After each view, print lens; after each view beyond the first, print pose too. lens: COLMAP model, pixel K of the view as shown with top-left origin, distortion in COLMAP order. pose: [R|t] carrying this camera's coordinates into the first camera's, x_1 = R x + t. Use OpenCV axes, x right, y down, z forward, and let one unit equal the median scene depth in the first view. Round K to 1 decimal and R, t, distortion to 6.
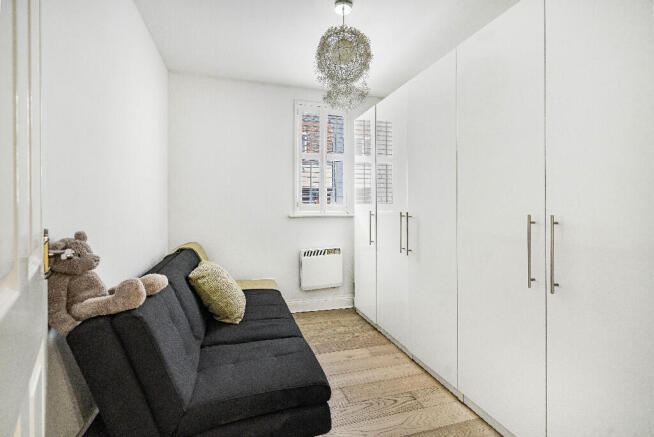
lens RADIAL K [[304.2, 0, 318.3], [0, 304.2, 209.7], [0, 0, 1]] dist [0.004118, 0.000775]
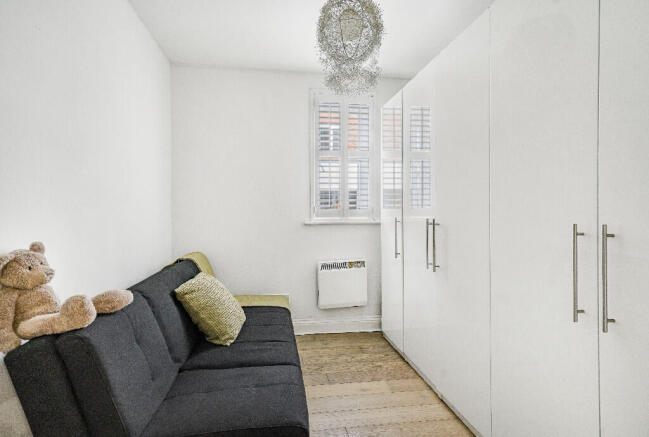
lens RADIAL K [[342.9, 0, 324.2], [0, 342.9, 221.3], [0, 0, 1]] dist [0.027513, 0.003234]
pose [[0.989179, -0.001011, -0.146707, 0.148530], [0.003974, 0.999794, 0.019900, -0.005898], [0.146657, -0.020268, 0.988980, 0.051188]]
